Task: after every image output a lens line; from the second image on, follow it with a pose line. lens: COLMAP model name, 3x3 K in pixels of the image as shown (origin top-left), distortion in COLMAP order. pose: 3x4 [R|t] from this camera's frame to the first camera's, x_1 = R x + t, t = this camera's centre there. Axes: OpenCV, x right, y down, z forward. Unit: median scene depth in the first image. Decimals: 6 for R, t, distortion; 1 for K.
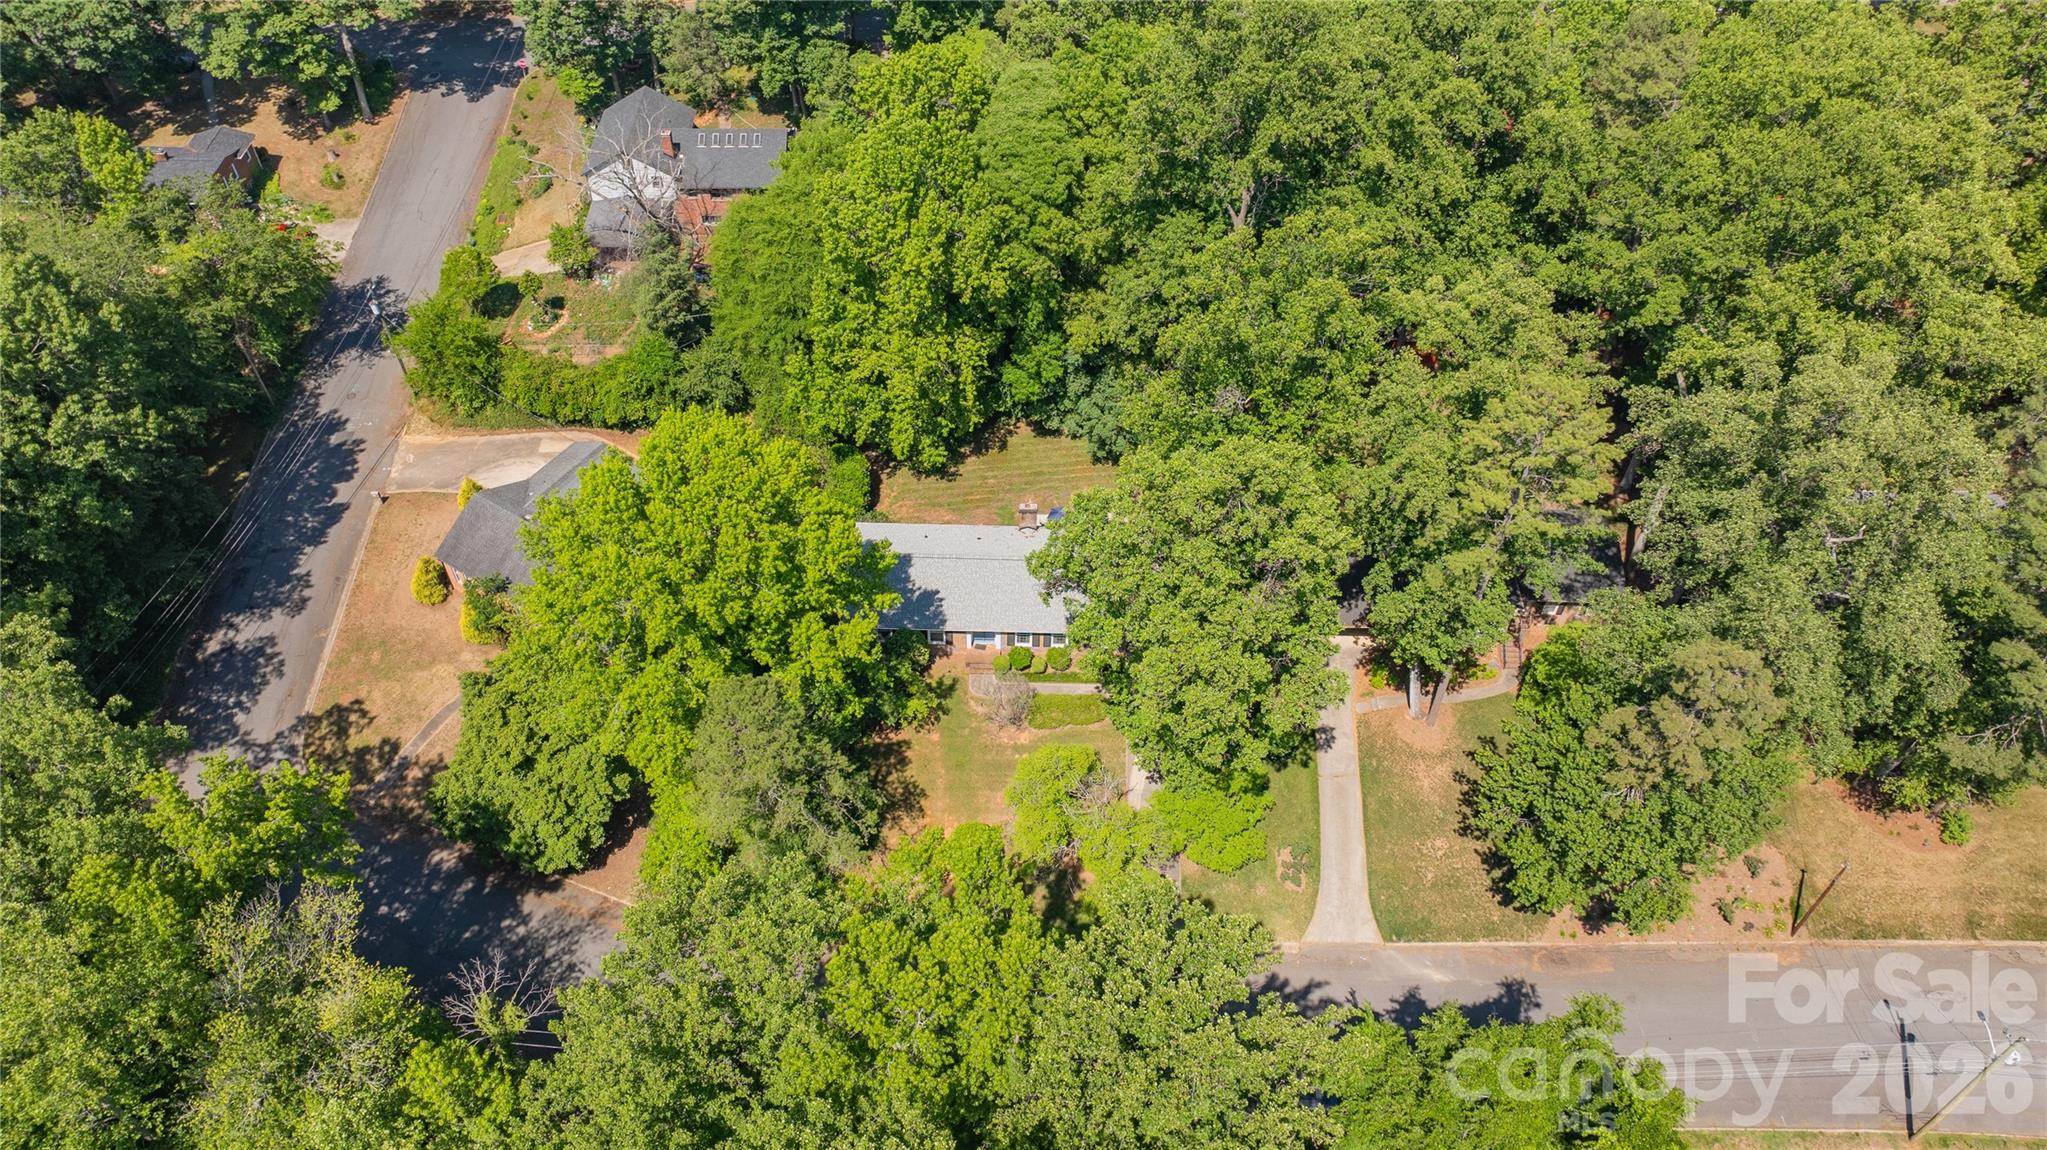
lens RADIAL K [[1519.7, 0, 1023.5], [0, 1519.7, 575.0], [0, 0, 1]] dist [-0.031327, -0.004715]
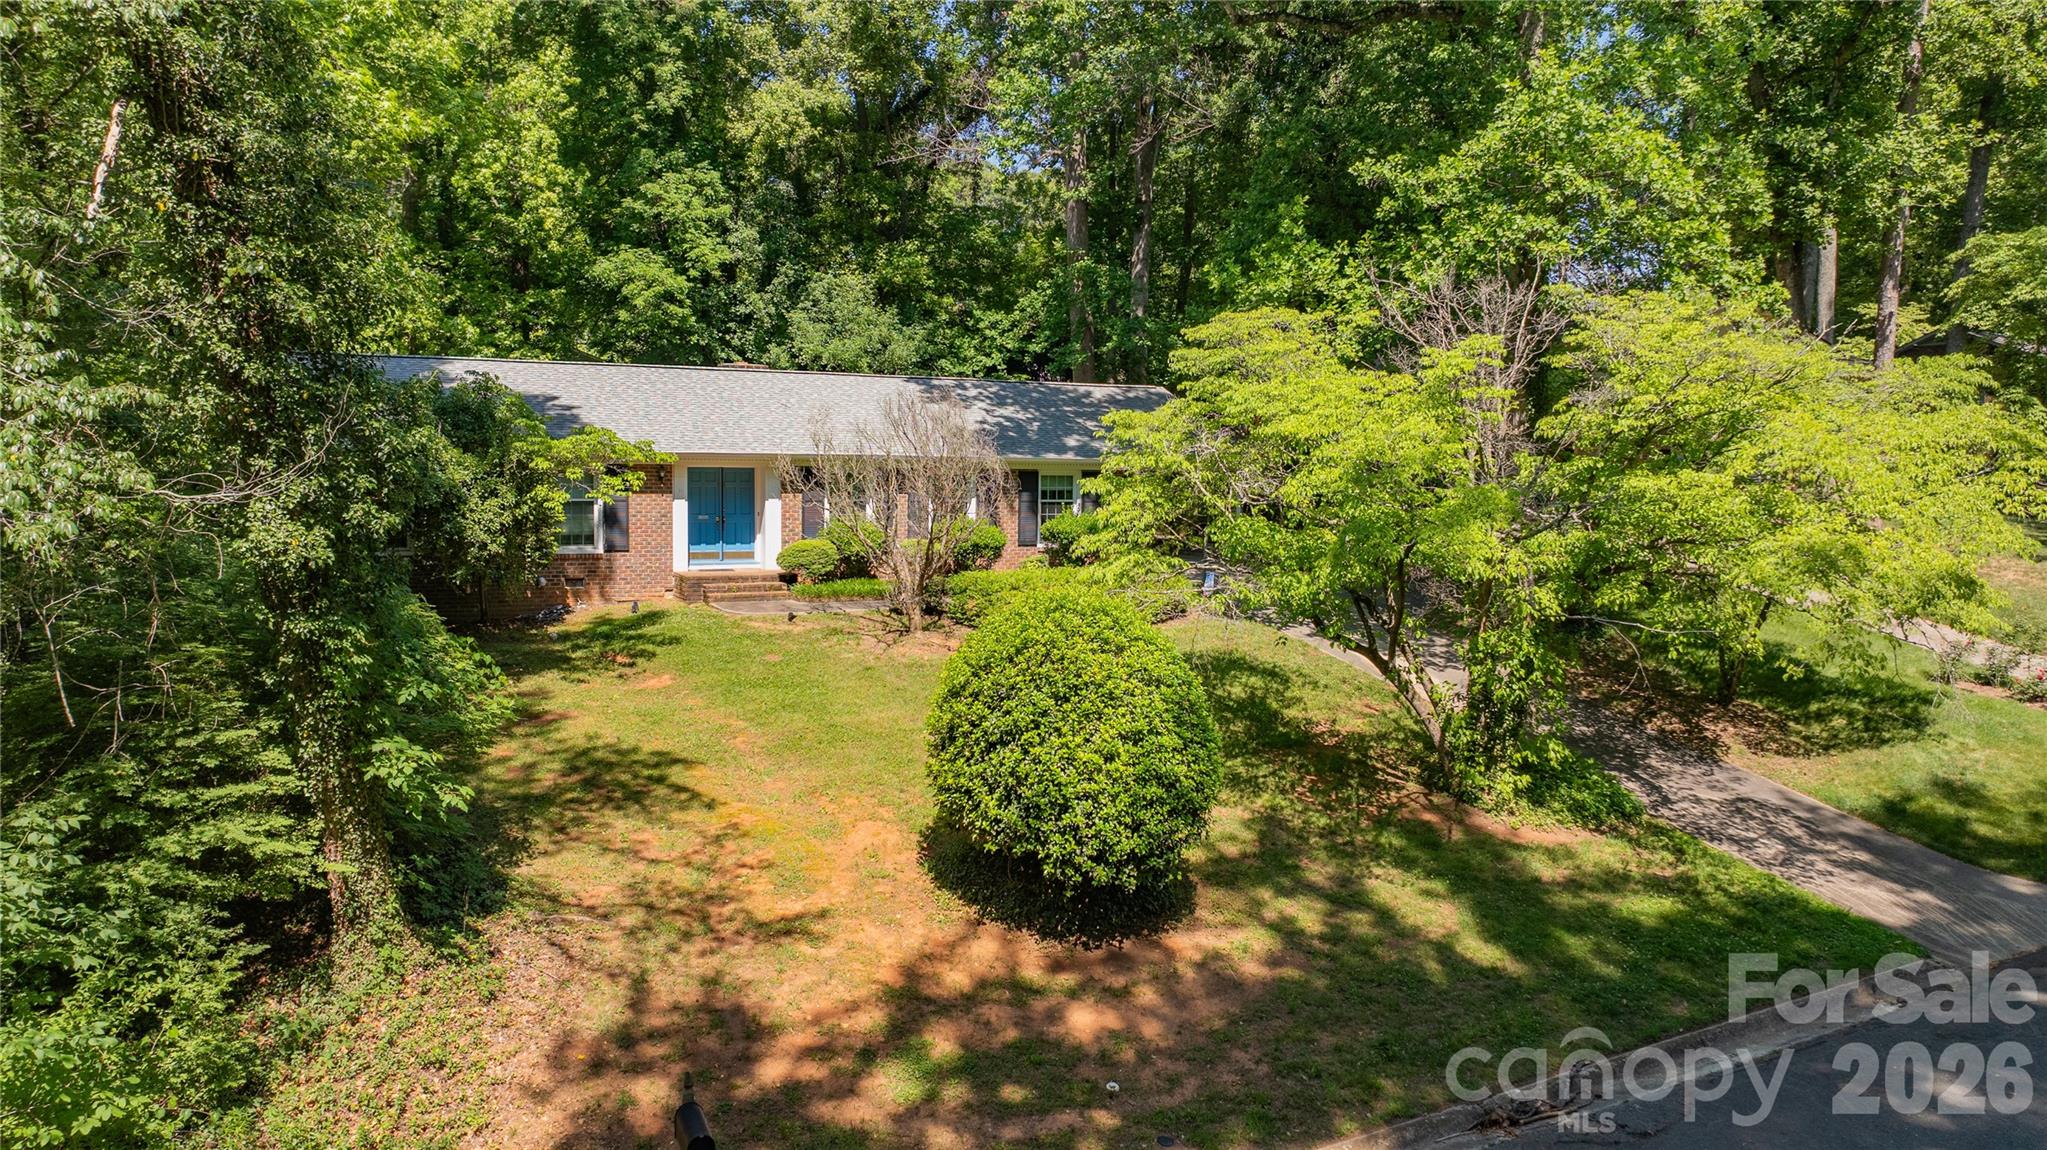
lens RADIAL K [[1447.4, 0, 1010.5], [0, 1447.4, 562.8], [0, 0, 1]] dist [-0.015844, -0.005366]
pose [[0.886067, -0.024043, 0.462933, -0.111628], [0.334087, 0.725432, -0.601776, 0.244218], [-0.321358, 0.687874, 0.650814, 0.784686]]
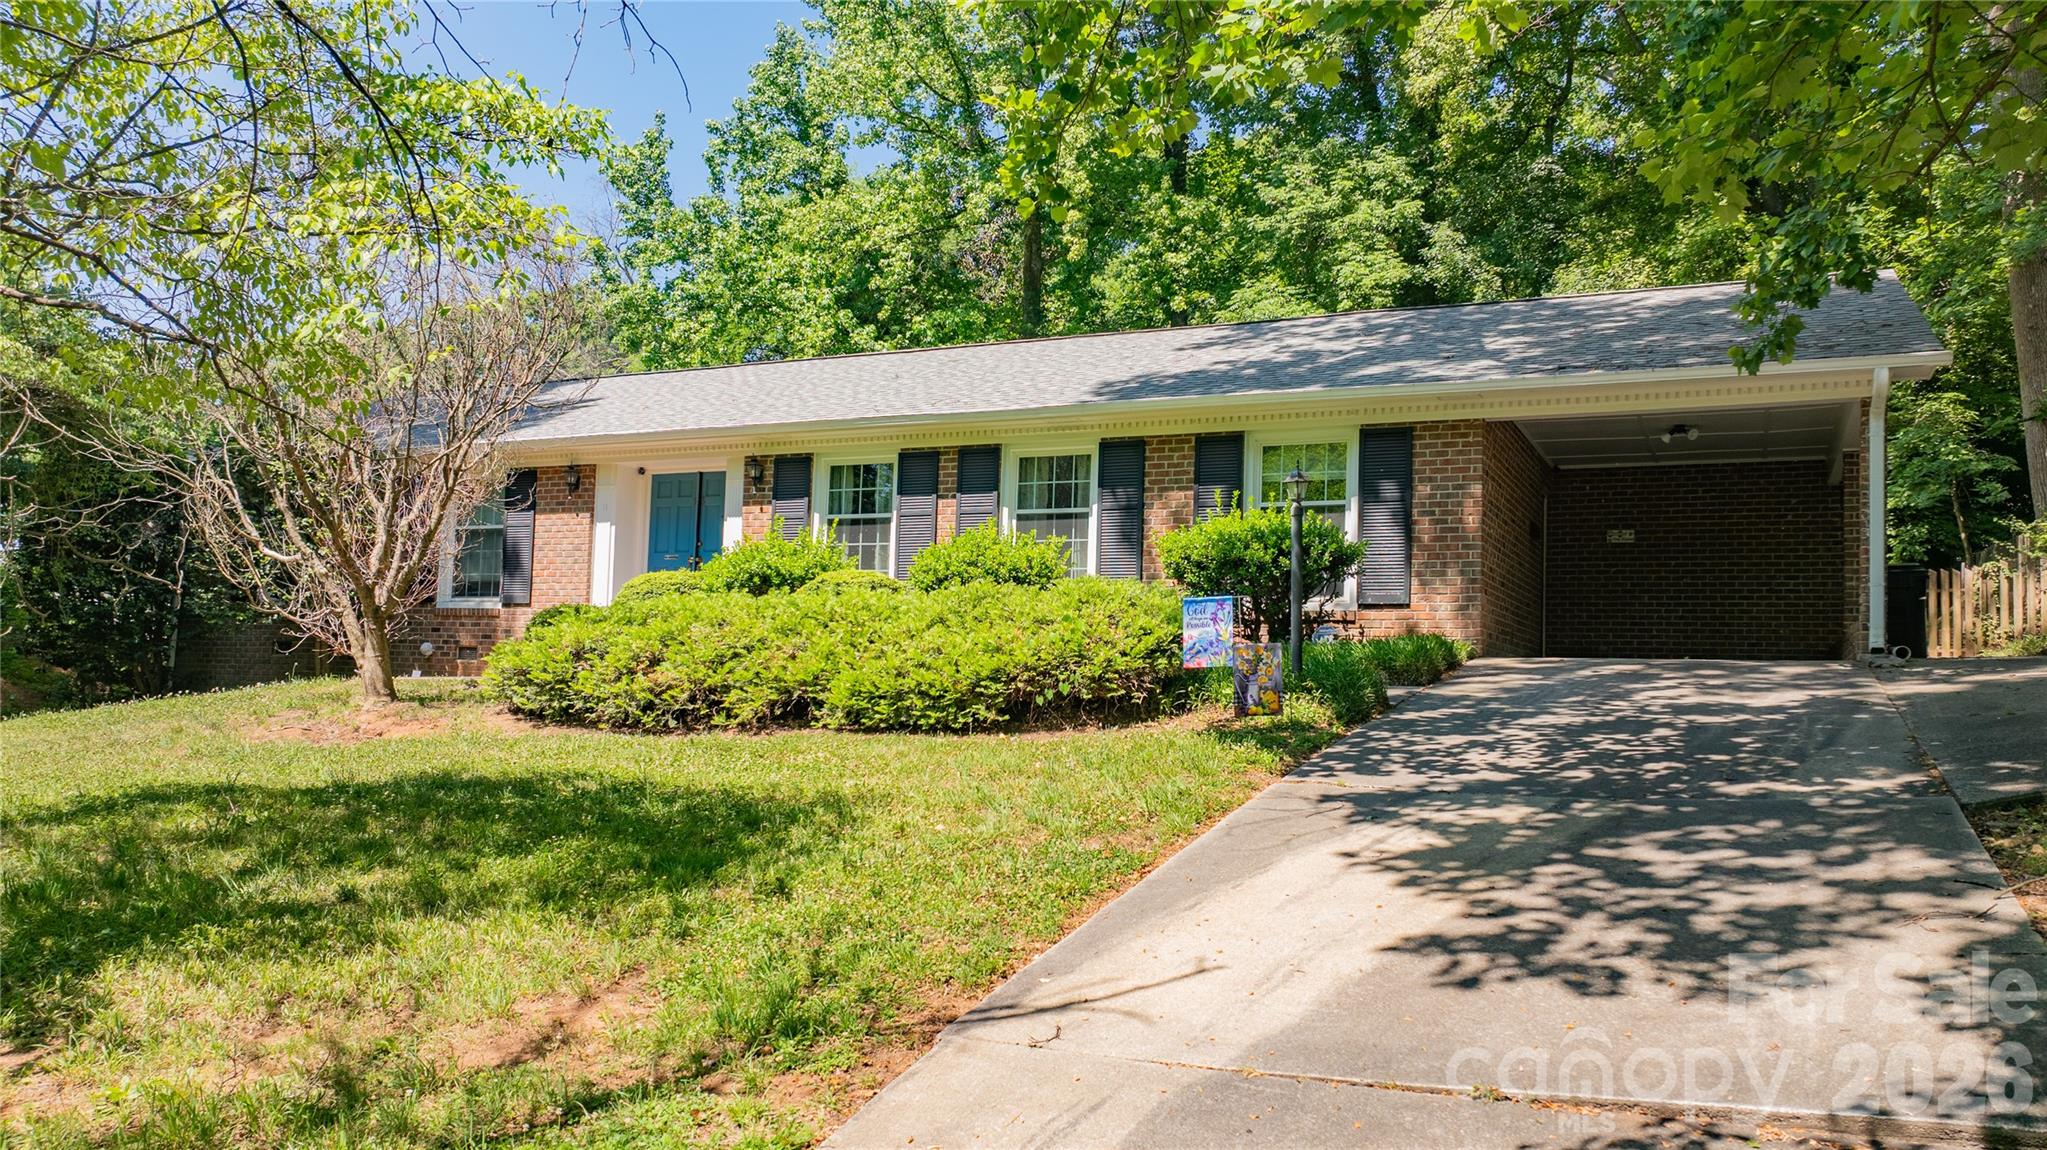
lens RADIAL K [[1519.7, 0, 1023.5], [0, 1519.7, 575.0], [0, 0, 1]] dist [-0.031327, -0.004715]
pose [[0.912677, -0.008395, -0.408595, 0.084710], [-0.319479, 0.608827, -0.726128, 0.158041], [0.254860, 0.793258, 0.552981, 0.903486]]
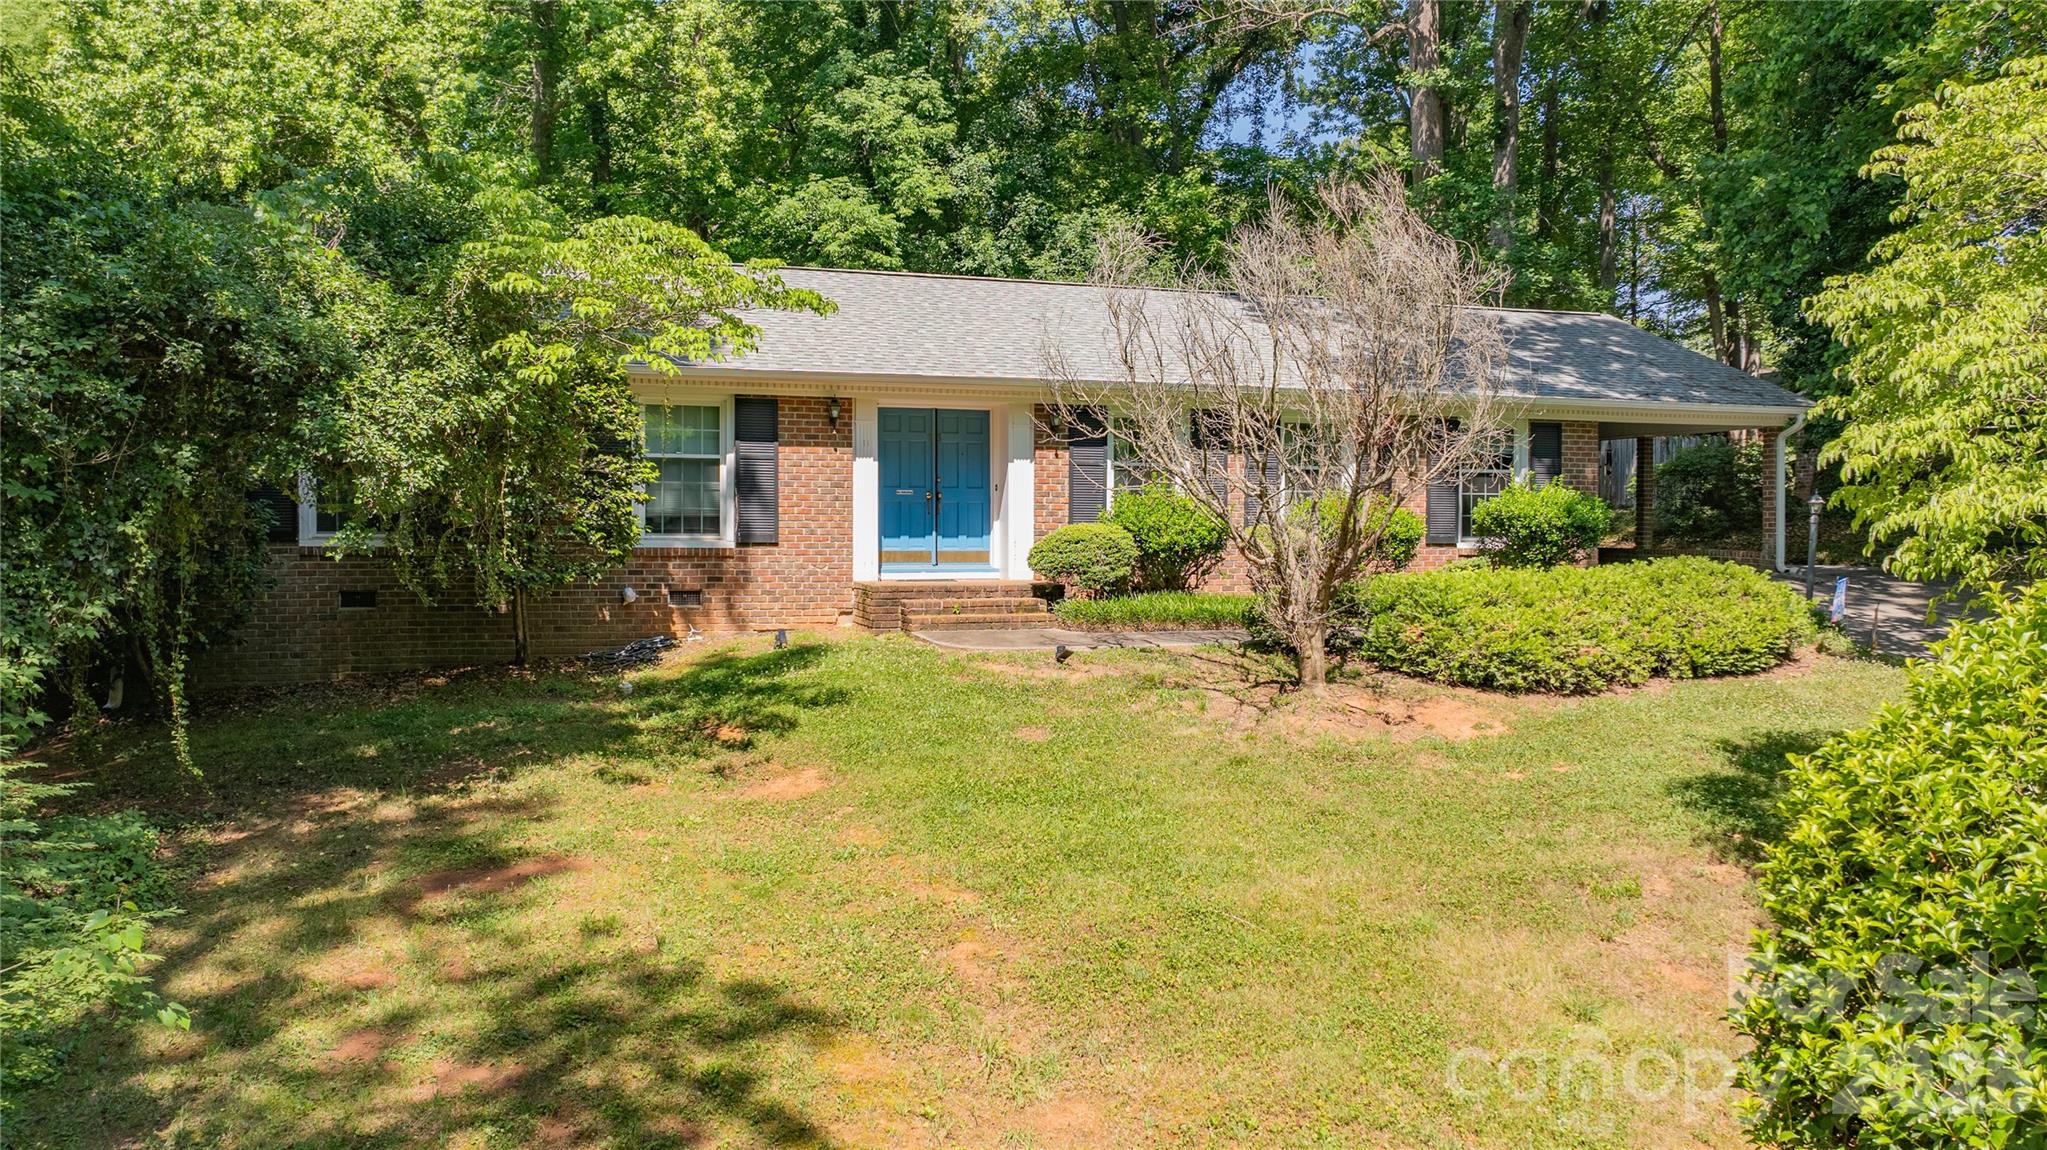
lens RADIAL K [[1470.1, 0, 1023.5], [0, 1470.1, 575.0], [0, 0, 1]] dist [-0.062101, 0.077852]
pose [[0.943611, -0.010113, 0.330903, -0.075299], [0.242368, 0.701979, -0.669689, 0.167756], [-0.225514, 0.712126, 0.664846, 0.877188]]
